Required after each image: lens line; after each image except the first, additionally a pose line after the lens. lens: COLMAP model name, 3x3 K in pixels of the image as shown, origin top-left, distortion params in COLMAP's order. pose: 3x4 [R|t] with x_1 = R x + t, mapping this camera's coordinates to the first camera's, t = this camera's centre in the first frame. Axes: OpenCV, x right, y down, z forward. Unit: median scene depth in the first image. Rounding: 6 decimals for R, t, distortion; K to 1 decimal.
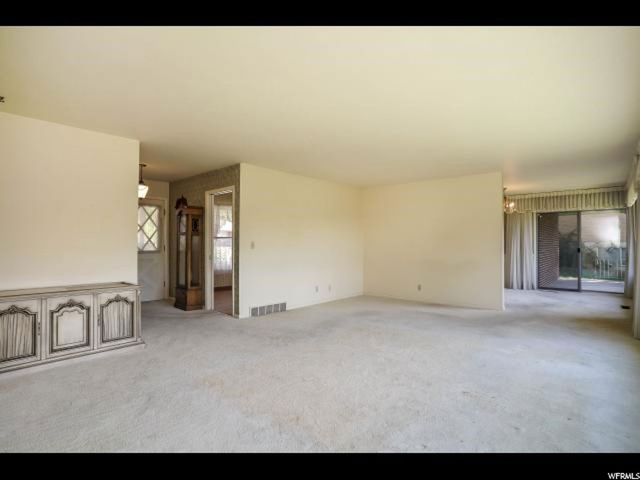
lens RADIAL K [[337.6, 0, 318.2], [0, 337.6, 241.3], [0, 0, 1]] dist [-0.079280, 0.051257]
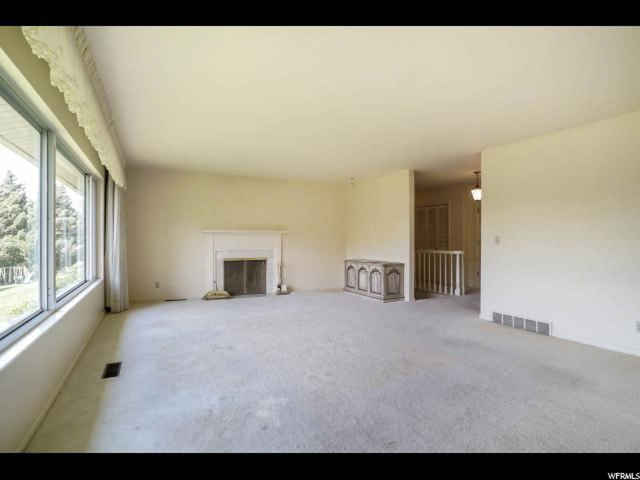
lens RADIAL K [[337.6, 0, 318.2], [0, 337.6, 241.3], [0, 0, 1]] dist [-0.079280, 0.051257]
pose [[-0.342968, 0.000503, -0.939347, 0.756309], [0.000767, 1.000000, 0.000255, 0.014885], [0.939347, -0.000633, -0.342968, 0.862191]]
